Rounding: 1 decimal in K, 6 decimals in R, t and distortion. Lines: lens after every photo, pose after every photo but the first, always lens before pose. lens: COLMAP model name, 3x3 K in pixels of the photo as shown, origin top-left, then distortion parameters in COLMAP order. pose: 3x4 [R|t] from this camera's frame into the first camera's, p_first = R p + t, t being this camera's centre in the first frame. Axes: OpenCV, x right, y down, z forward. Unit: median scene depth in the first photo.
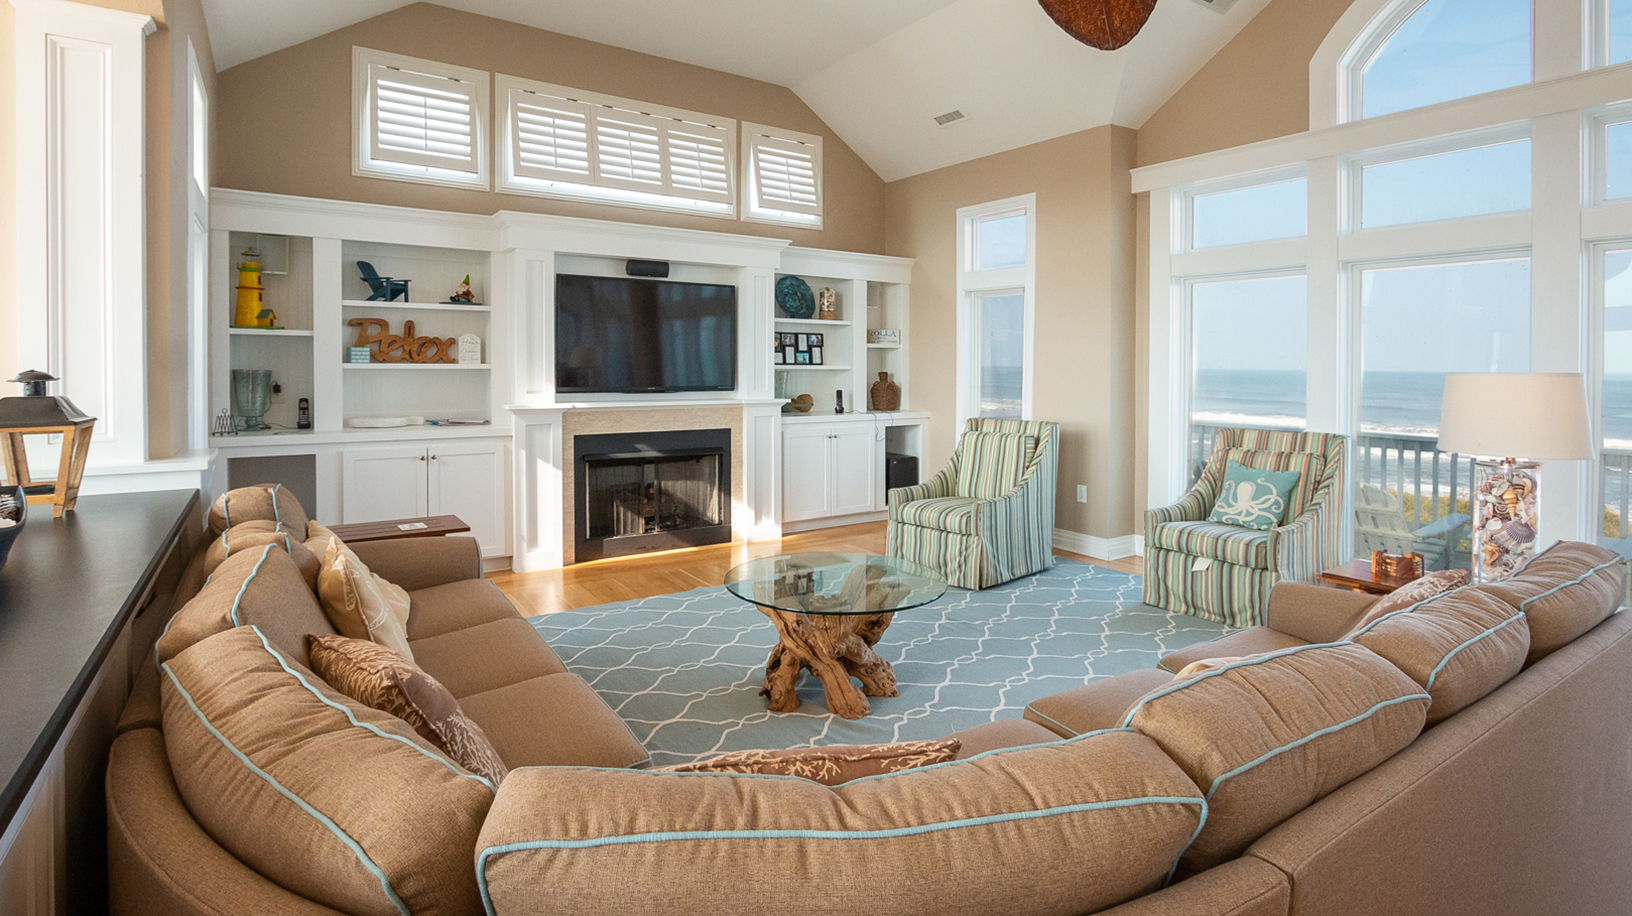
lens RADIAL K [[814.4, 0, 810.1], [0, 814.4, 361.7], [0, 0, 1]] dist [-0.000456, 0.000197]
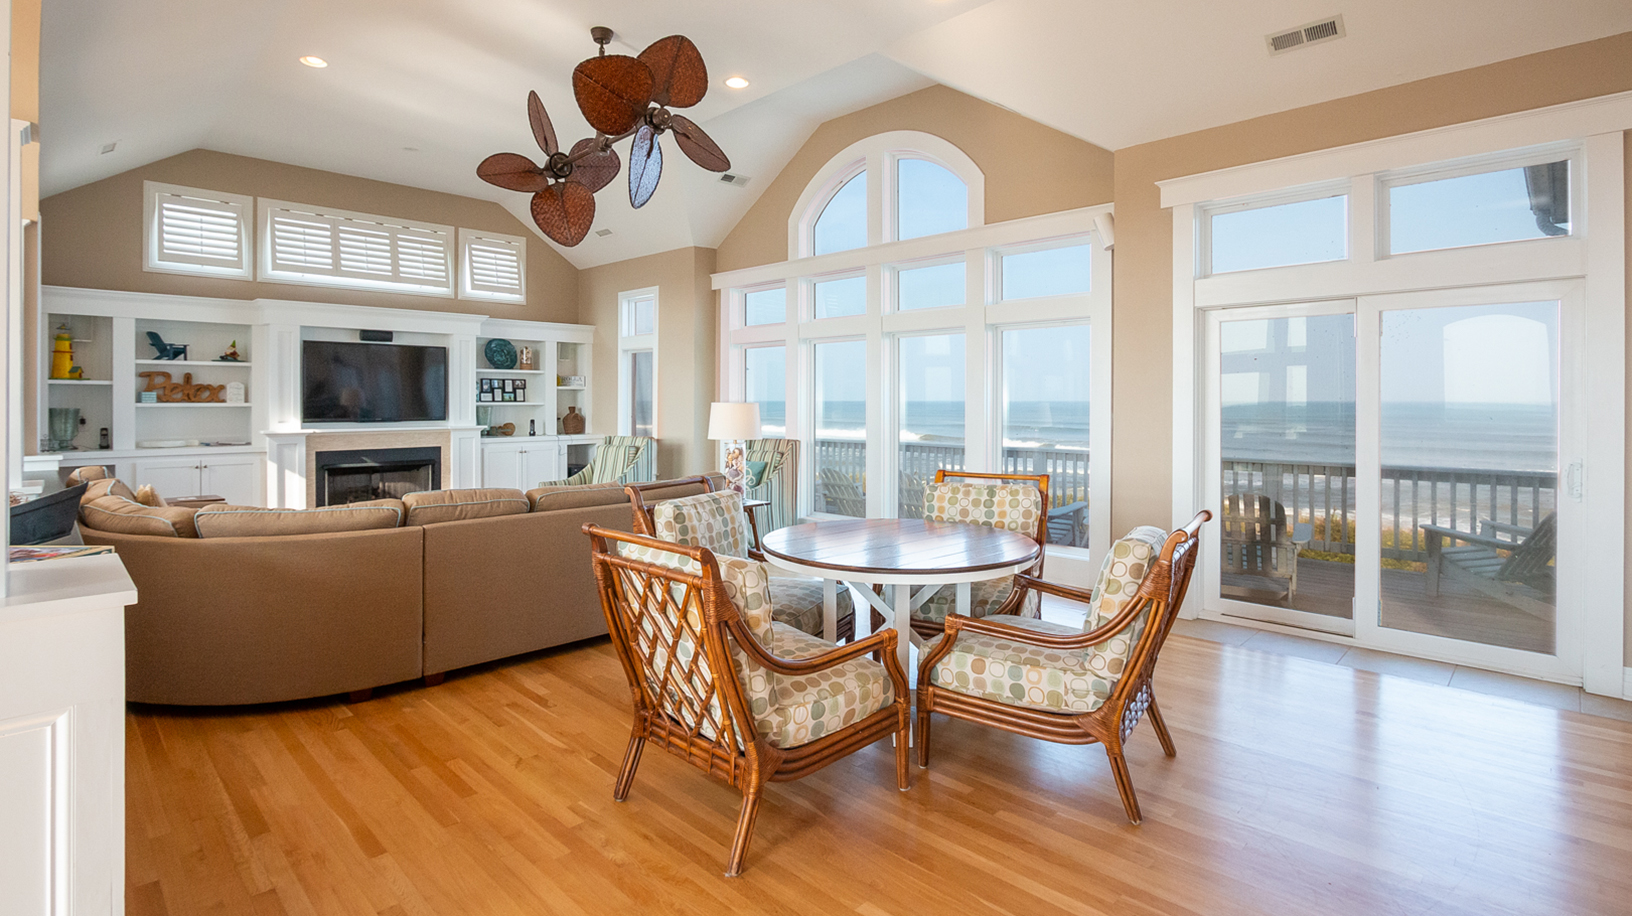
lens RADIAL K [[787.8, 0, 801.0], [0, 787.8, 386.7], [0, 0, 1]] dist [-0.003410, -0.000700]
pose [[0.980344, -0.005871, 0.197209, 0.273334], [0.009355, 0.999816, -0.016737, 0.006268], [-0.197075, 0.018252, 0.980219, -0.530001]]
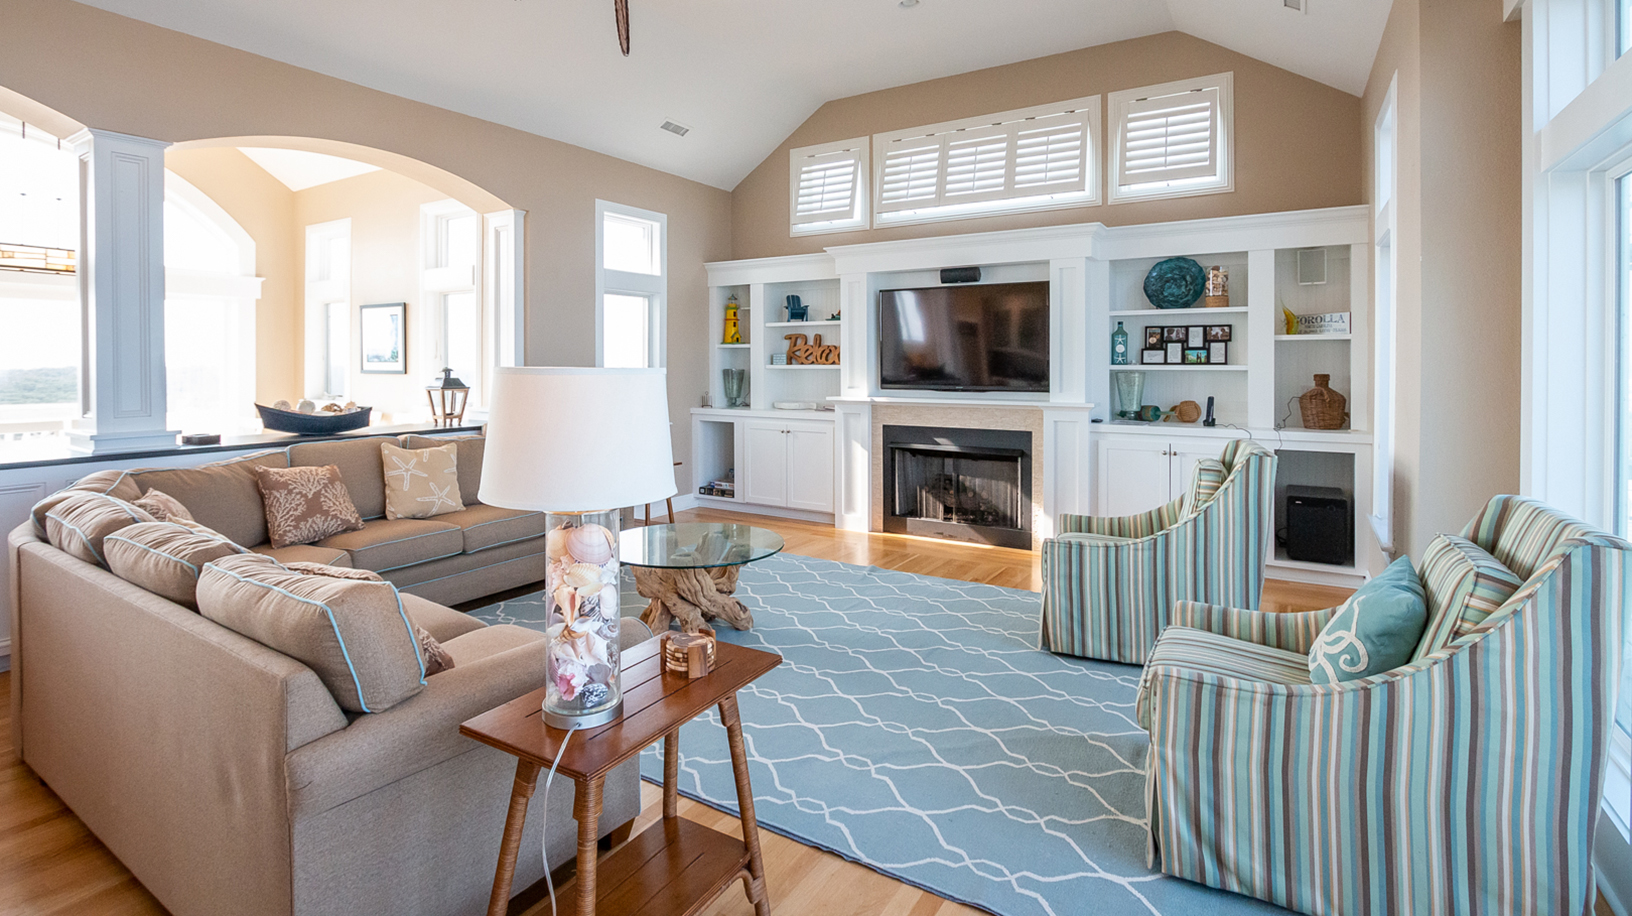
lens RADIAL K [[770.5, 0, 819.1], [0, 770.5, 361.8], [0, 0, 1]] dist [-0.003293, -0.000122]
pose [[0.412272, -0.010120, -0.911005, 0.675668], [0.003550, 0.999949, -0.009502, 0.008792], [0.911054, 0.000683, 0.412287, 0.437641]]
